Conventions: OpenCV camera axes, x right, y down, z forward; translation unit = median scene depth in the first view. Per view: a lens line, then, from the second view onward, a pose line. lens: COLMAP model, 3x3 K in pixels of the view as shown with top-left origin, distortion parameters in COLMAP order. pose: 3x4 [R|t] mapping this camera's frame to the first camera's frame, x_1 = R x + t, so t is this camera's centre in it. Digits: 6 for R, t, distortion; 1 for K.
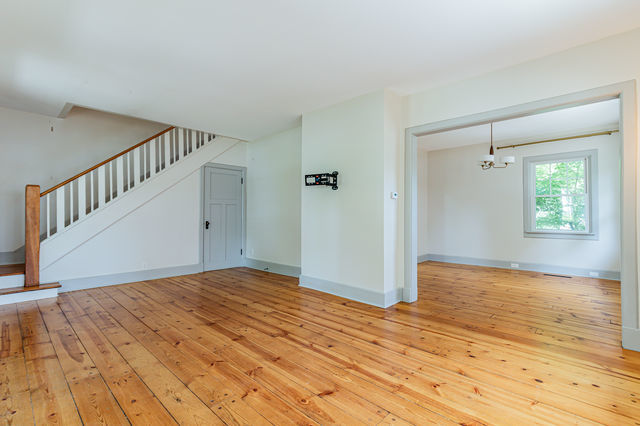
lens RADIAL K [[295.9, 0, 322.1], [0, 295.9, 210.9], [0, 0, 1]] dist [0.008181, -0.001427]
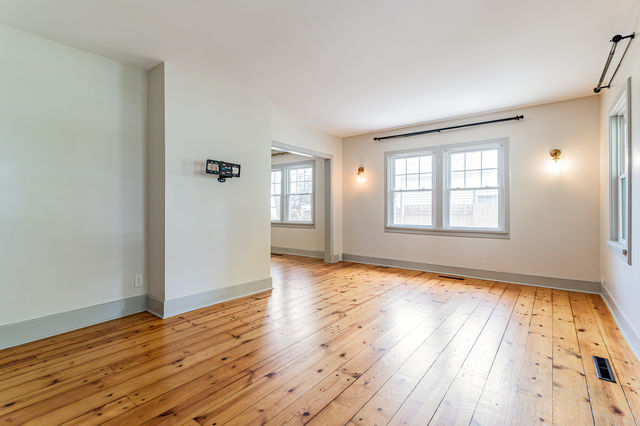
lens RADIAL K [[295.9, 0, 321.4], [0, 295.9, 209.6], [0, 0, 1]] dist [0.008181, -0.001427]
pose [[-0.099460, -0.000936, 0.995041, -1.087105], [-0.009838, 0.999952, -0.000043, 0.007968], [-0.994993, -0.009793, -0.099464, 1.009108]]
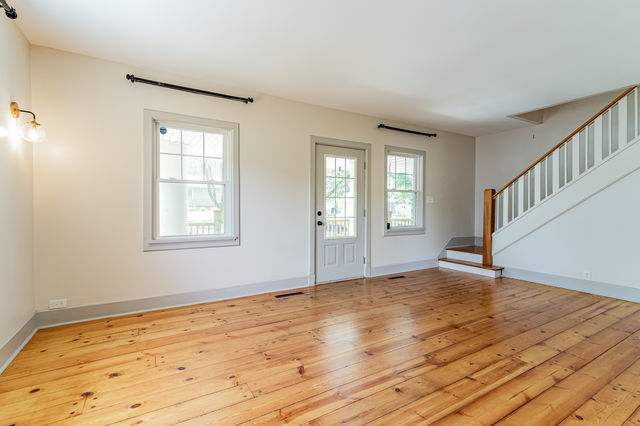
lens RADIAL K [[295.9, 0, 320.7], [0, 295.9, 212.8], [0, 0, 1]] dist [0.008181, -0.001427]
pose [[-0.275048, 0.009898, -0.961380, 0.609196], [0.005329, 0.999947, 0.008770, 0.003428], [0.961416, -0.002711, -0.275086, 0.784614]]
